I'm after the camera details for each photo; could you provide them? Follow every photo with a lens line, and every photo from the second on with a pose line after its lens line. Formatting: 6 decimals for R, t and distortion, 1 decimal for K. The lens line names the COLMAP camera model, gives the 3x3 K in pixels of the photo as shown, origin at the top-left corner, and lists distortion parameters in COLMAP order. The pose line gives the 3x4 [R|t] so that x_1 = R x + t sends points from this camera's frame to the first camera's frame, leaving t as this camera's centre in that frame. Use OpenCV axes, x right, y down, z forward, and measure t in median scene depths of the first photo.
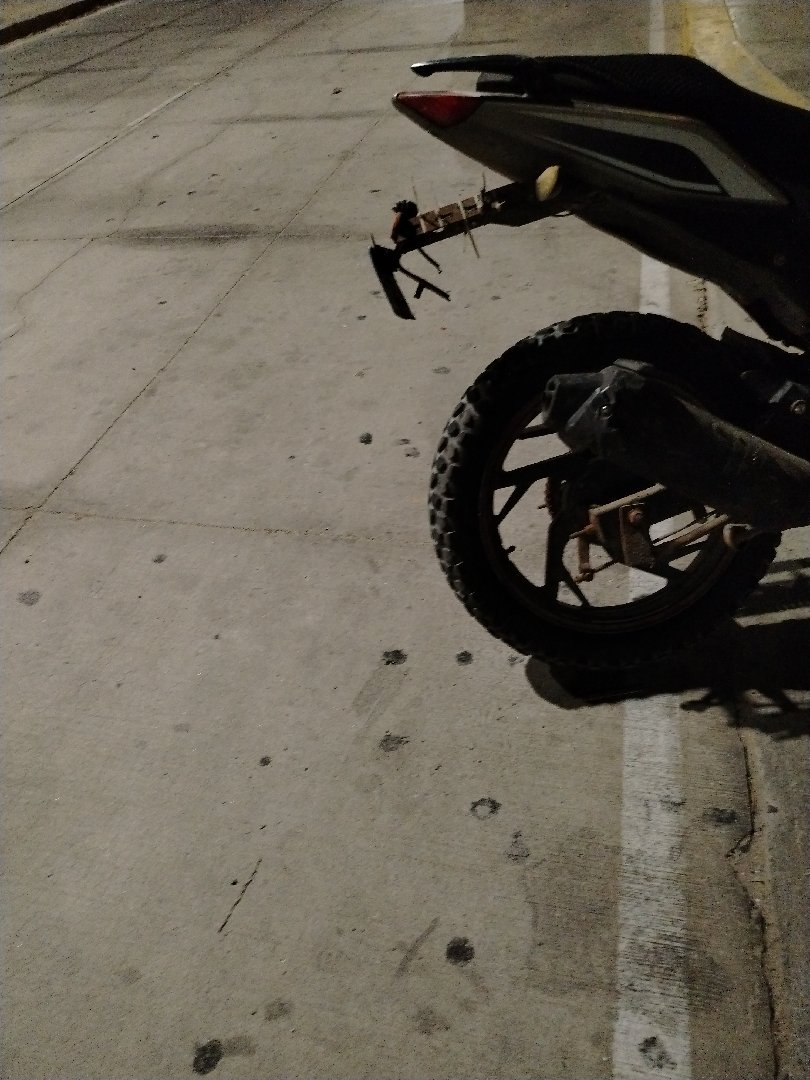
lens RADIAL K [[754.8, 0, 404.8], [0, 754.8, 539.4], [0, 0, 1]] dist [0.025371, -0.025352]
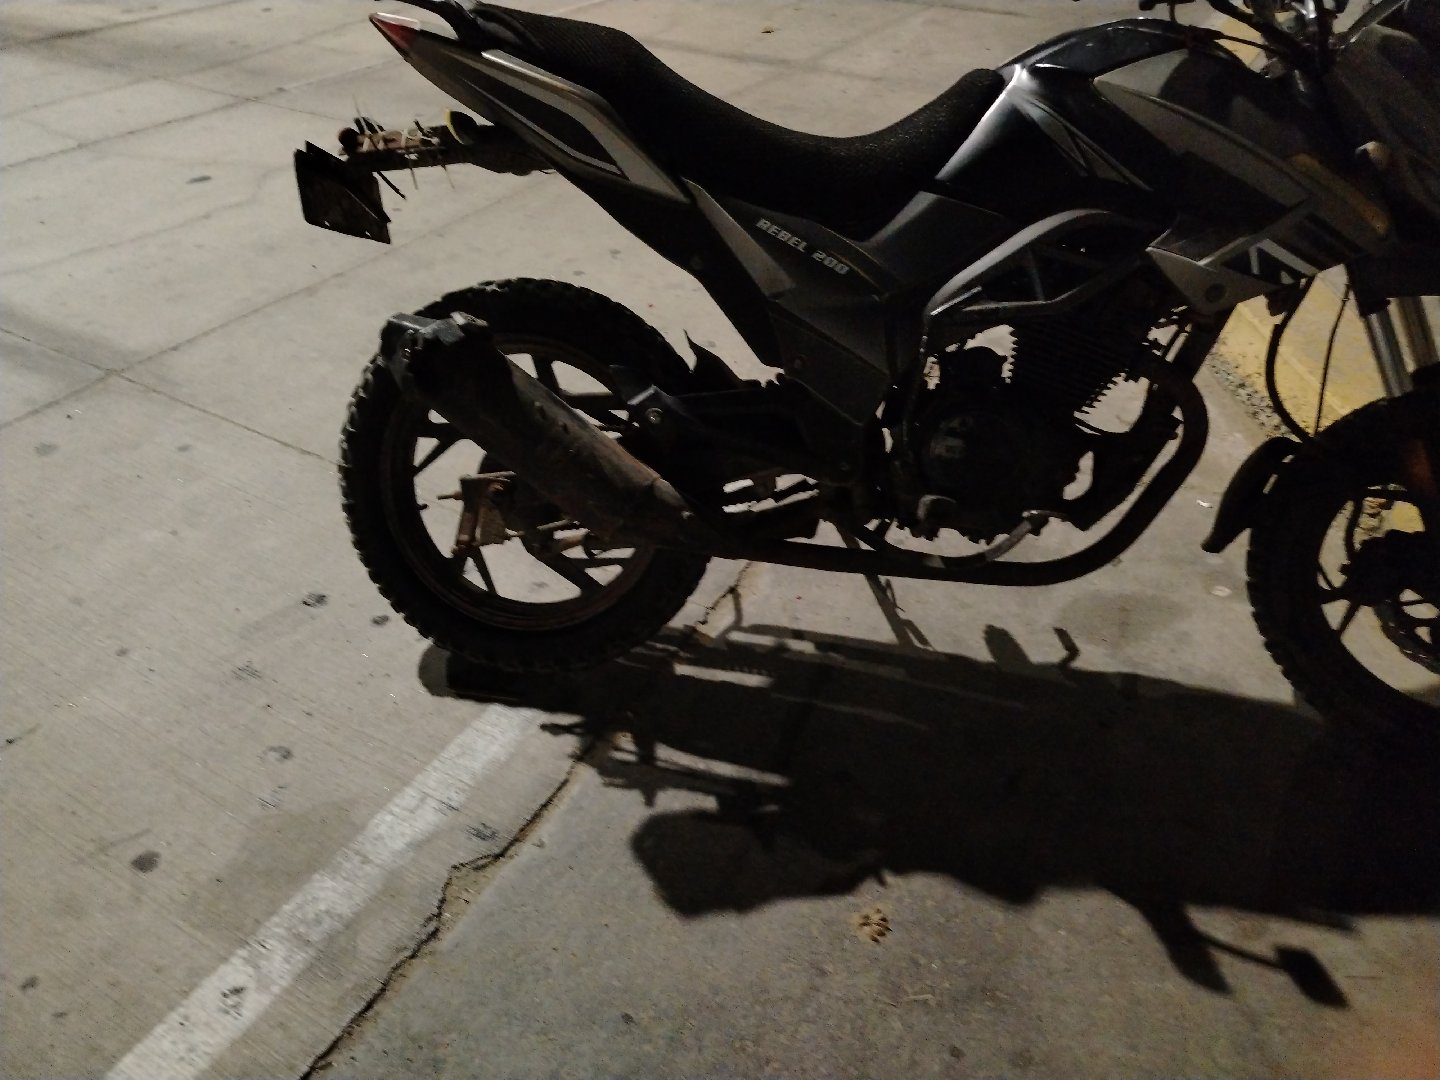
lens RADIAL K [[1006.3, 0, 721.4], [0, 1006.3, 539.2], [0, 0, 1]] dist [0.025371, -0.025352]
pose [[0.950106, 0.269890, -0.156389, 0.712642], [-0.279203, 0.959374, -0.040585, -0.001030], [0.139082, 0.082224, 0.986861, -0.163869]]
